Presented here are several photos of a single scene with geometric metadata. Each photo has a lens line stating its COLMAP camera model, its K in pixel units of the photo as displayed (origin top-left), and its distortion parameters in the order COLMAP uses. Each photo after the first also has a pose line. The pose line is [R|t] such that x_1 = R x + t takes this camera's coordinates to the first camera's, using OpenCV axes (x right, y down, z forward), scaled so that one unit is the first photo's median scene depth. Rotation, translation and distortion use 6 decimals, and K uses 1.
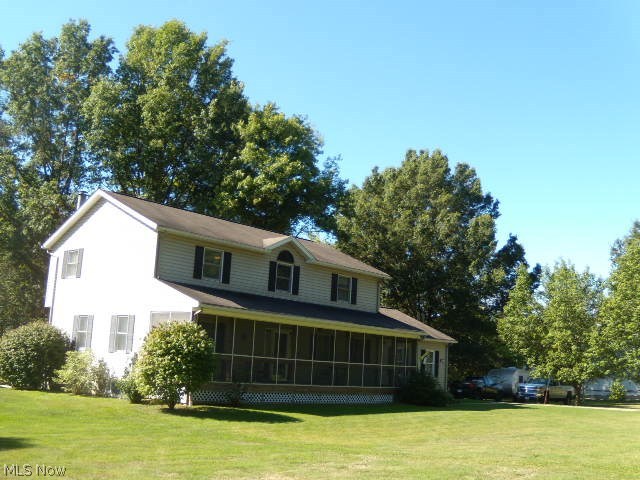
lens RADIAL K [[702.1, 0, 364.2], [0, 702.1, 239.9], [0, 0, 1]] dist [-0.235139, 0.159423]
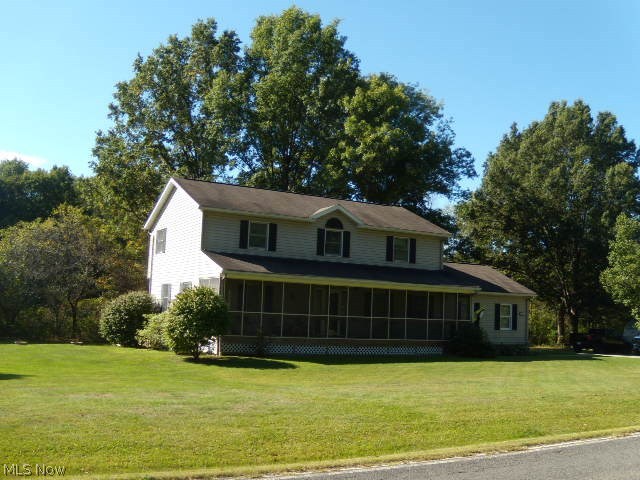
lens RADIAL K [[702.1, 0, 364.2], [0, 702.1, 239.9], [0, 0, 1]] dist [-0.235139, 0.159423]
pose [[0.951198, -0.051541, -0.304245, 0.172345], [0.069401, 0.996425, 0.048177, -0.000331], [0.300674, -0.066941, 0.951375, -0.028400]]
